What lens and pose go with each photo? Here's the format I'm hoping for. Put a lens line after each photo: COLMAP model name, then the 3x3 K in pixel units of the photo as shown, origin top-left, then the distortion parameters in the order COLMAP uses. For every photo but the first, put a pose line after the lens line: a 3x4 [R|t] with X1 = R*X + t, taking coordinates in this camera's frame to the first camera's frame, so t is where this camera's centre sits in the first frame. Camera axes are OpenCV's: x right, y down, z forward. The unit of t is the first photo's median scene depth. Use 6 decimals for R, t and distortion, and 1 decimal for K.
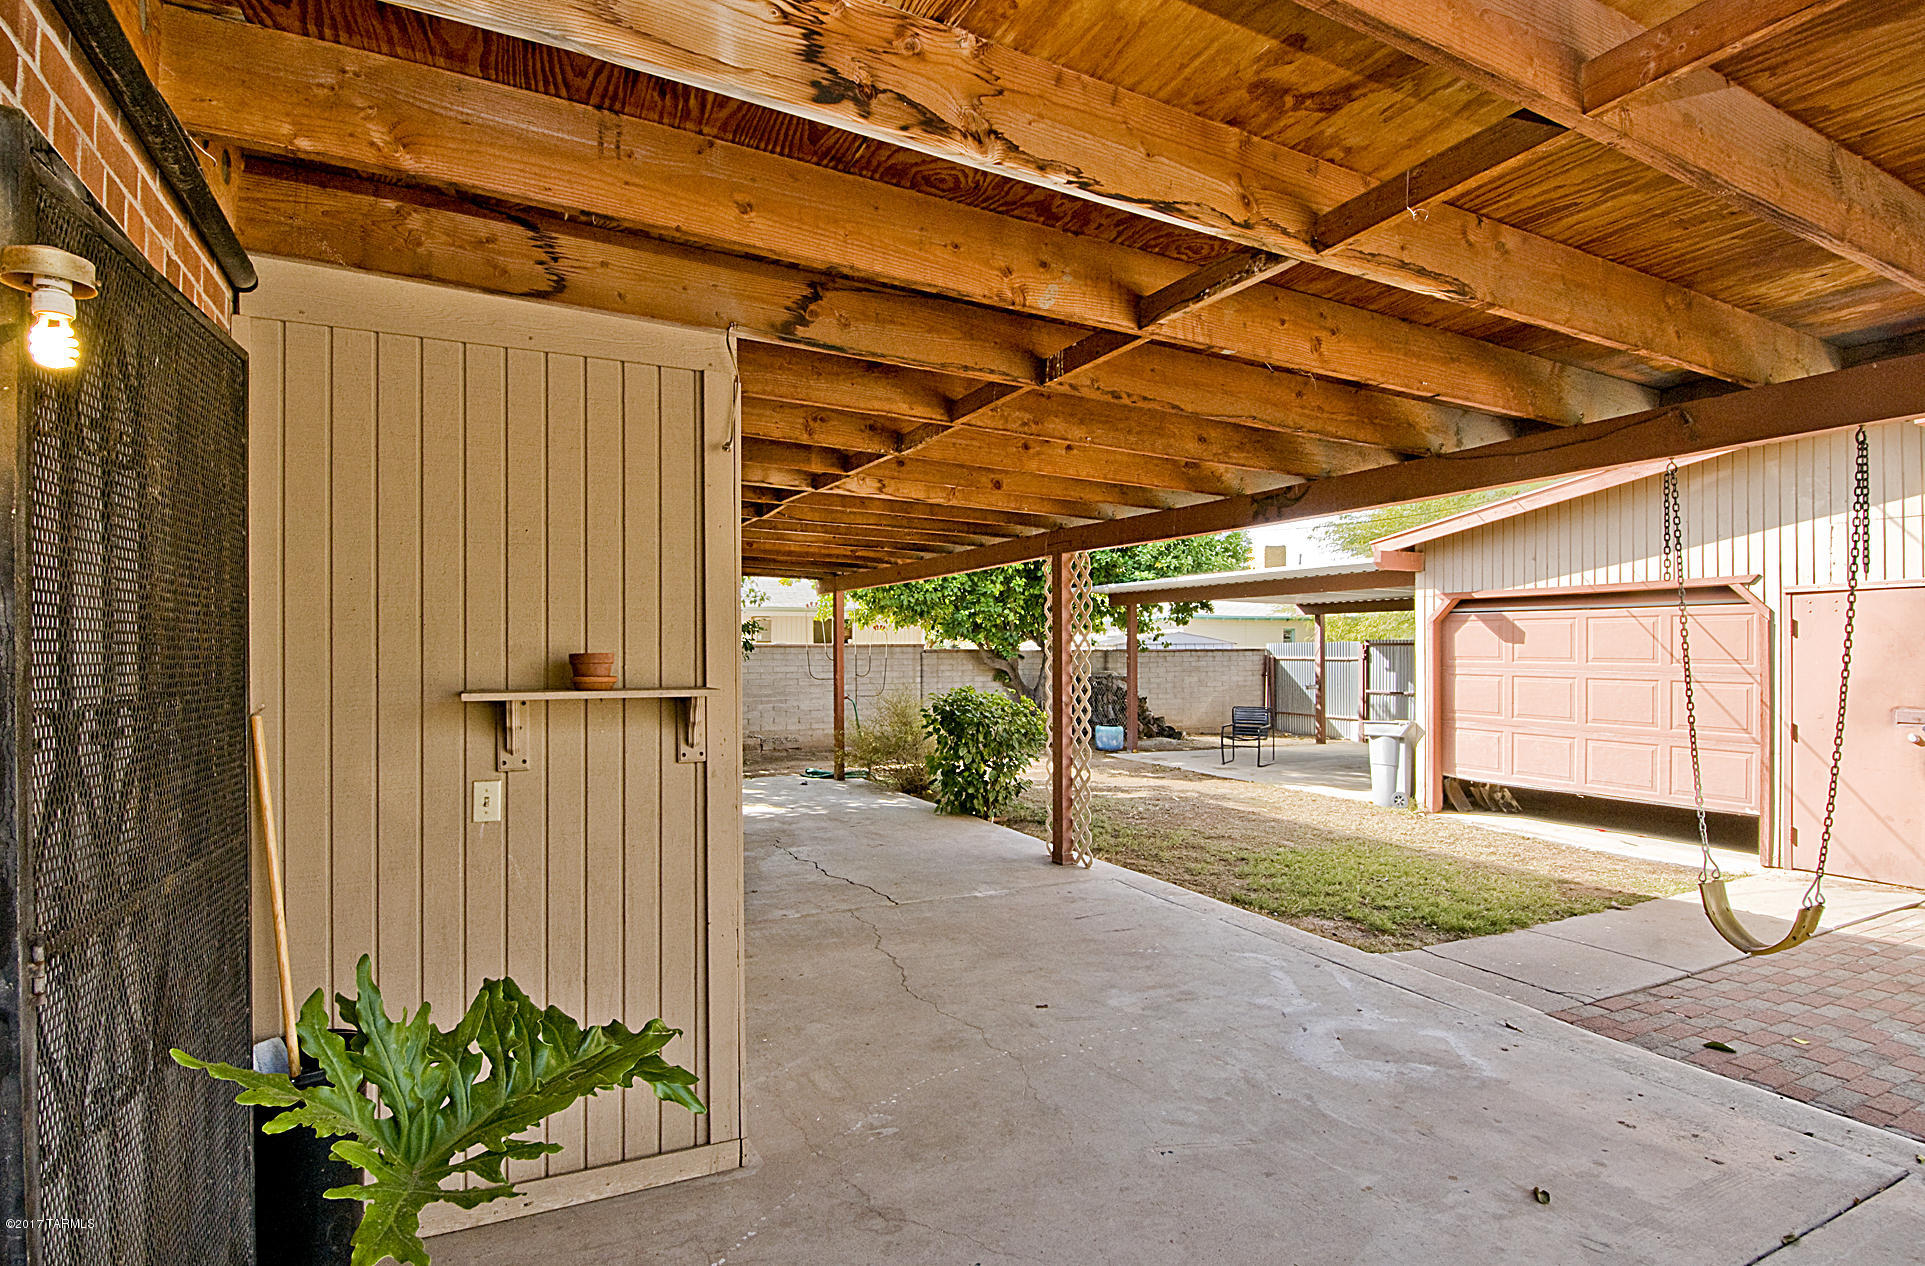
lens RADIAL K [[937.9, 0, 972.8], [0, 937.9, 644.3], [0, 0, 1]] dist [0.013081, -0.000629]
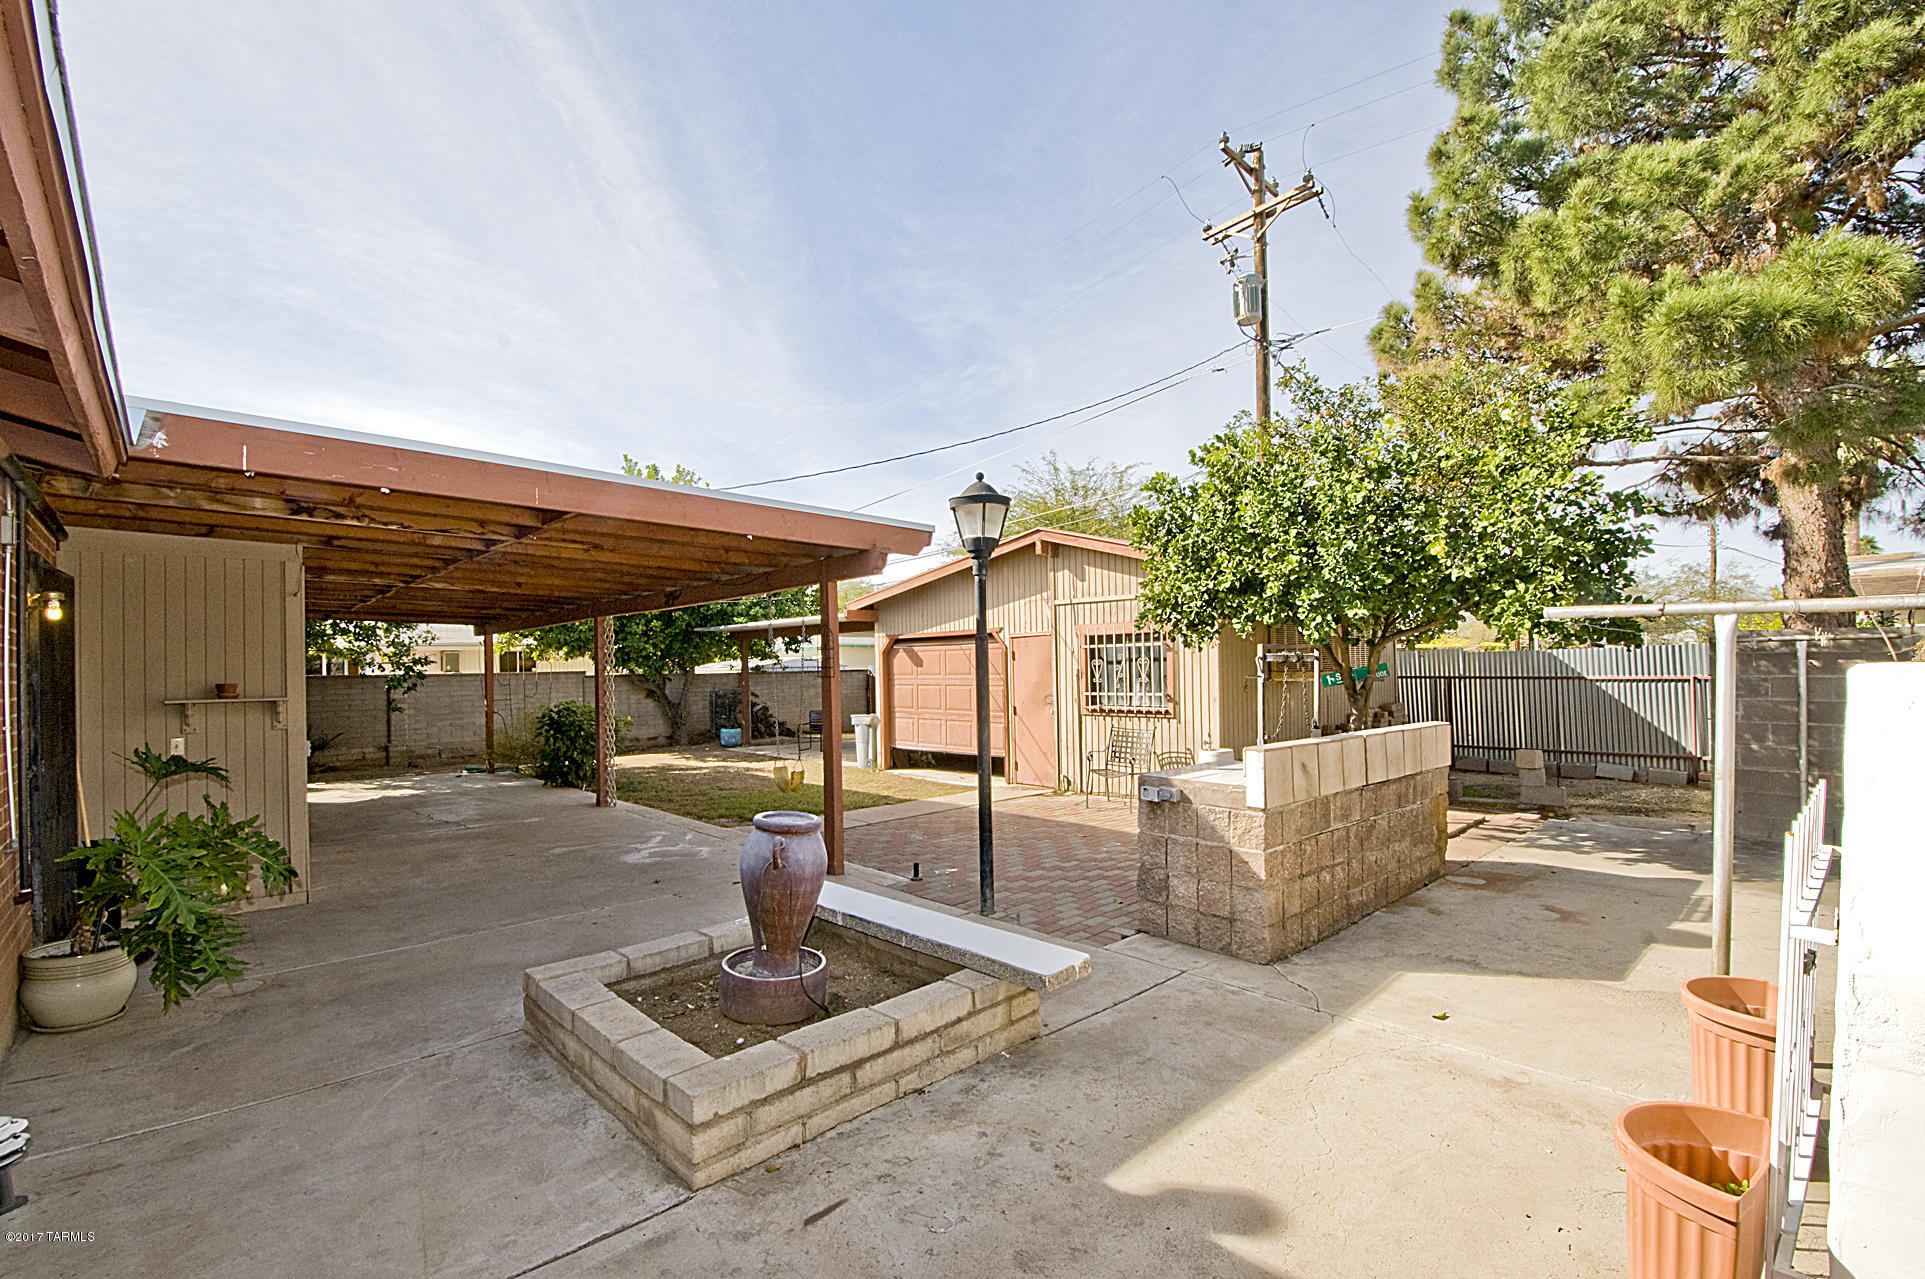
lens RADIAL K [[844.2, 0, 971.3], [0, 844.2, 656.5], [0, 0, 1]] dist [-0.002228, -0.009714]
pose [[0.960954, -0.014307, 0.276339, 0.237828], [0.017328, 0.999814, -0.008494, -0.002518], [-0.276166, 0.012950, 0.961023, -0.452766]]
